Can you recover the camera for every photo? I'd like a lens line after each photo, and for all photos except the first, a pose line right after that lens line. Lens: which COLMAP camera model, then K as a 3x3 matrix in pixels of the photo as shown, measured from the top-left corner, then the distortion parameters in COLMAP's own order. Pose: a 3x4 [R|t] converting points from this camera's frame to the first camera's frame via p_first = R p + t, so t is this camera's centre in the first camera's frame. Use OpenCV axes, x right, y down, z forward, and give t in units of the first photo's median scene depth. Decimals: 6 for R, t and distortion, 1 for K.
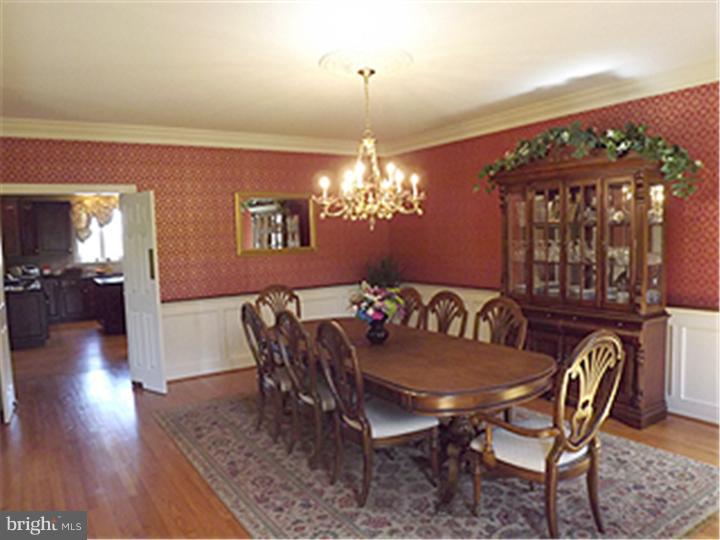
lens RADIAL K [[527.1, 0, 360.0], [0, 527.1, 270.0], [0, 0, 1]] dist [-0.038735, 0.003371]
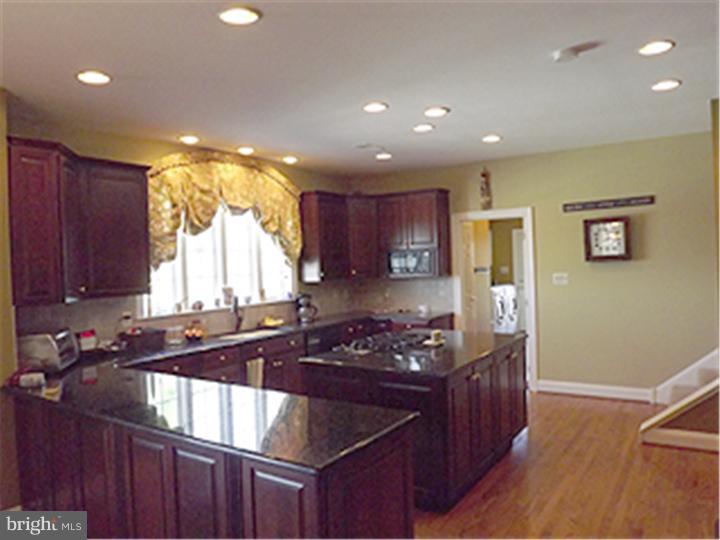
lens RADIAL K [[527.1, 0, 360.0], [0, 527.1, 270.0], [0, 0, 1]] dist [-0.038735, 0.003371]
pose [[0.921811, -0.005236, 0.387604, -0.545610], [0.030187, 0.997842, -0.058311, -0.021429], [-0.386462, 0.065453, 0.919980, 0.541413]]
